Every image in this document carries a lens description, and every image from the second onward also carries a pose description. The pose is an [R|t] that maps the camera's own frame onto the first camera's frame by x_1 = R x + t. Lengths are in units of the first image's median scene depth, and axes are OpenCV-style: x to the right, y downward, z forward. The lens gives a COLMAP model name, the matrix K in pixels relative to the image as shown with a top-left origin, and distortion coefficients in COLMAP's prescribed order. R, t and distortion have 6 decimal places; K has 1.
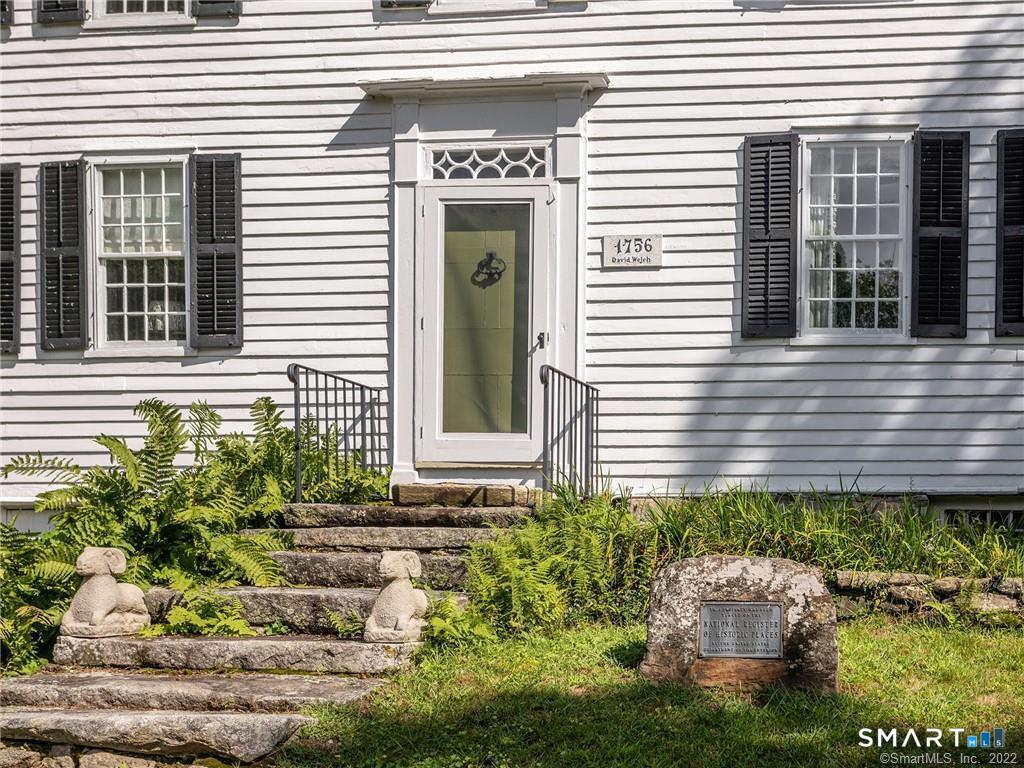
lens RADIAL K [[1284.7, 0, 512.0], [0, 1284.7, 384.0], [0, 0, 1]] dist [-0.015213, -0.005158]
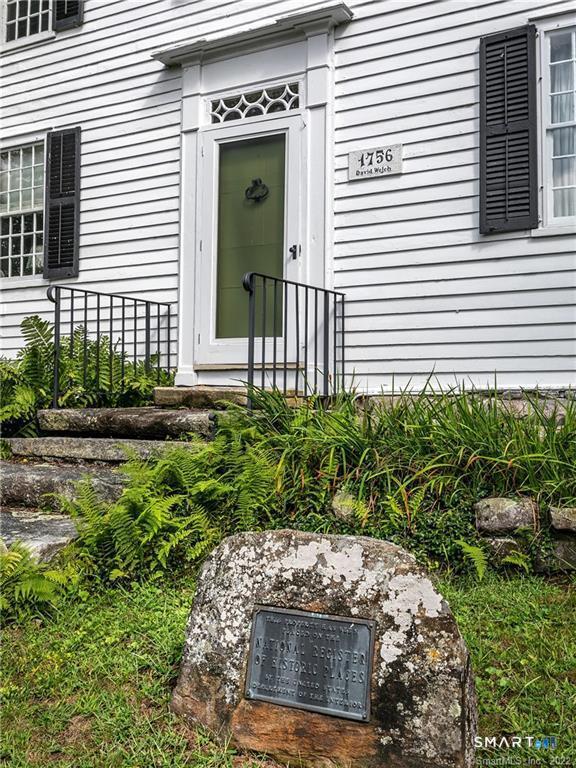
lens RADIAL K [[640.1, 0, 287.1], [0, 640.1, 301.6], [0, 0, 1]] dist [0.008572, -0.000607]
pose [[0.948399, -0.052873, -0.312640, 0.185275], [0.053899, 0.998532, -0.005368, 0.011036], [0.312465, -0.011760, 0.949857, 0.468052]]
